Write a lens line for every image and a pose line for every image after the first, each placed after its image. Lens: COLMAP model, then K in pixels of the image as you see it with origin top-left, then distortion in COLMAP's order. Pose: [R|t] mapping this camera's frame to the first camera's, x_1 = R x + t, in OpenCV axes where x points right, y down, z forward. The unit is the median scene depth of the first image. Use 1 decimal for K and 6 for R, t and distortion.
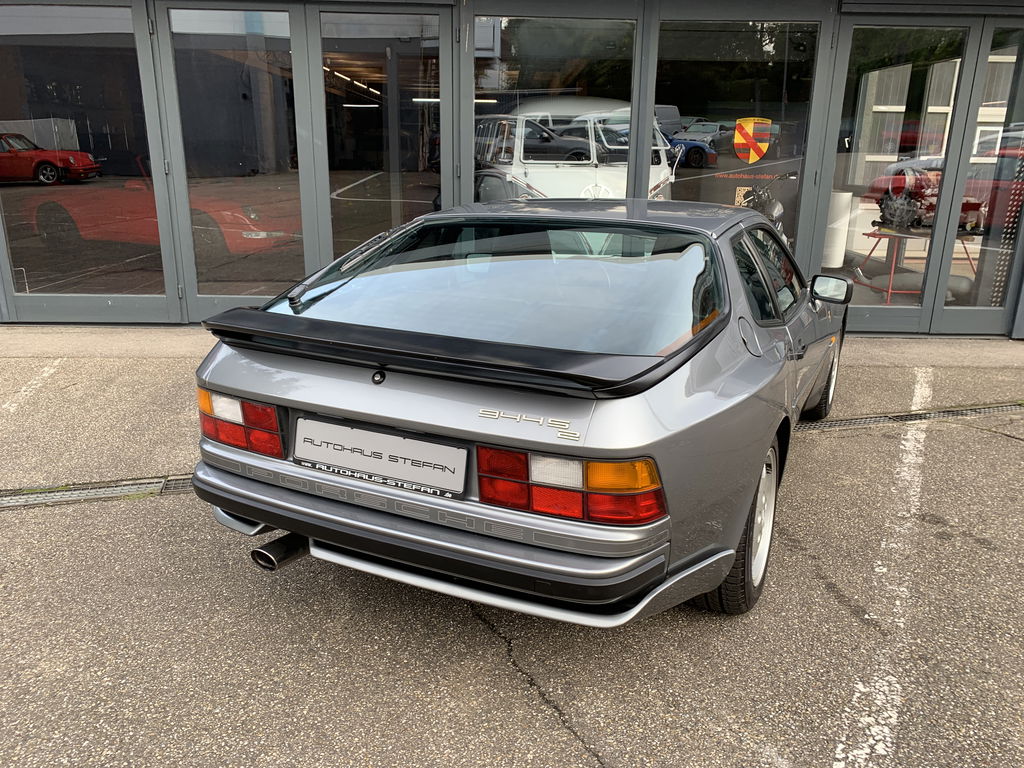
lens RADIAL K [[785.8, 0, 521.3], [0, 785.8, 389.4], [0, 0, 1]] dist [0.019682, -0.012160]
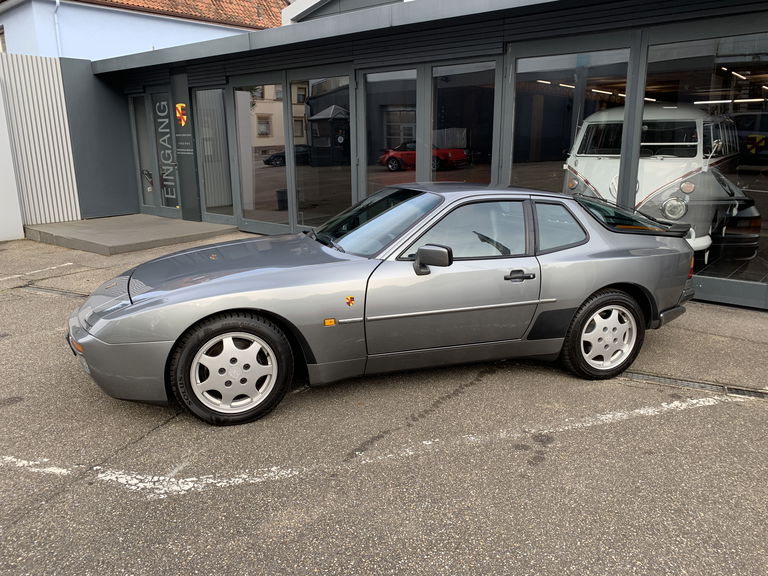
lens RADIAL K [[589.3, 0, 387.0], [0, 589.3, 283.6], [0, 0, 1]] dist [0.019682, -0.012160]
pose [[0.754175, 0.135229, -0.642599, 0.465607], [-0.174171, 0.984711, 0.002811, -0.020379], [0.633154, 0.109802, 0.766198, 0.045476]]
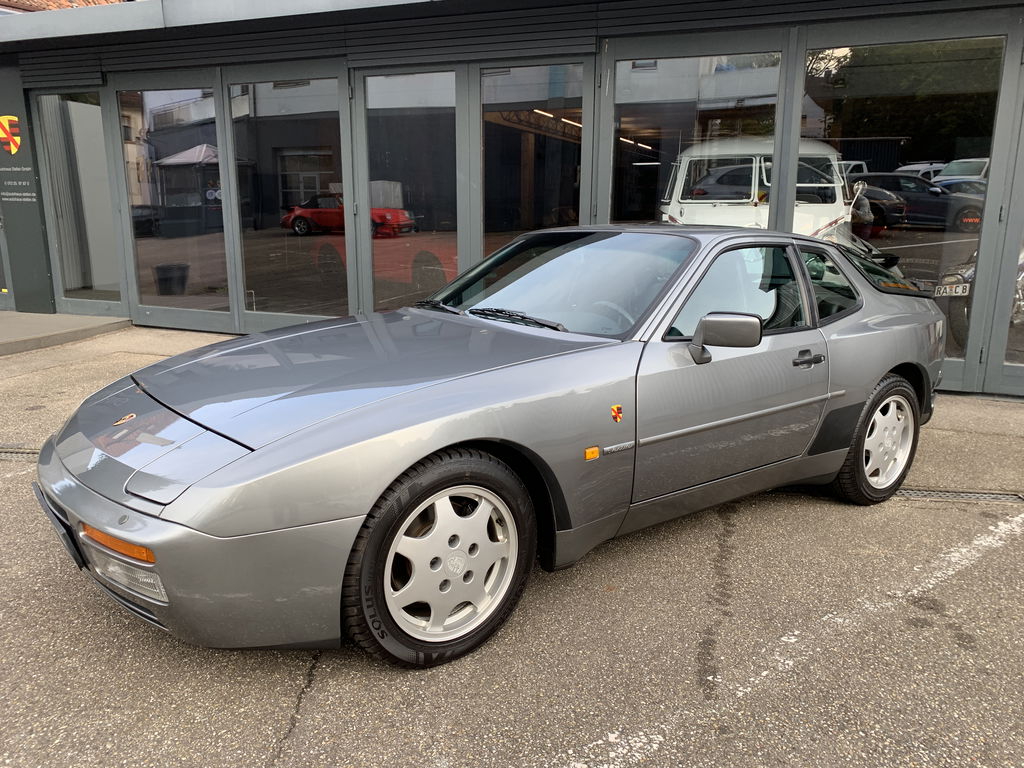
lens RADIAL K [[785.8, 0, 515.6], [0, 785.8, 380.6], [0, 0, 1]] dist [0.019682, -0.012160]
pose [[0.922438, 0.074232, -0.378944, 0.215448], [-0.103612, 0.992942, -0.057707, 0.013270], [0.371985, 0.092494, 0.923619, 0.032485]]
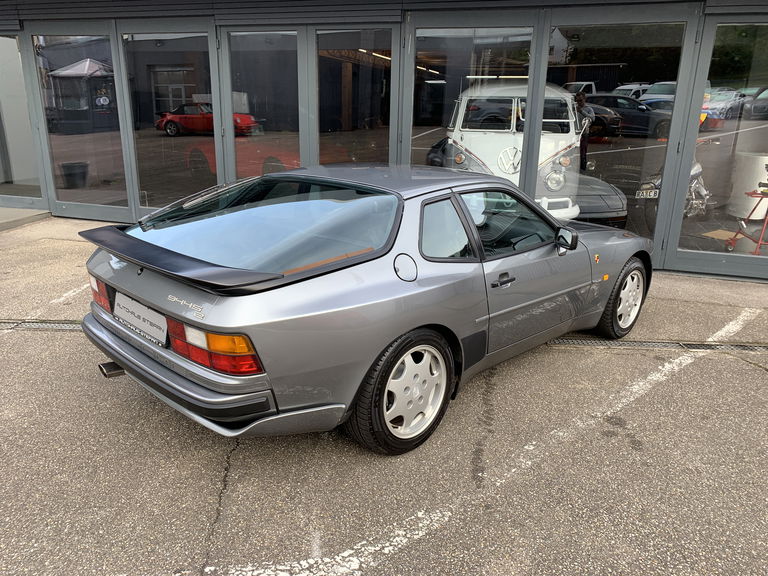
lens RADIAL K [[589.3, 0, 380.3], [0, 589.3, 287.0], [0, 0, 1]] dist [0.019682, -0.012160]
pose [[0.948379, 0.094009, -0.302884, 0.219589], [-0.095286, 0.995394, 0.010592, -0.014123], [0.302485, 0.018816, 0.952969, -0.021761]]
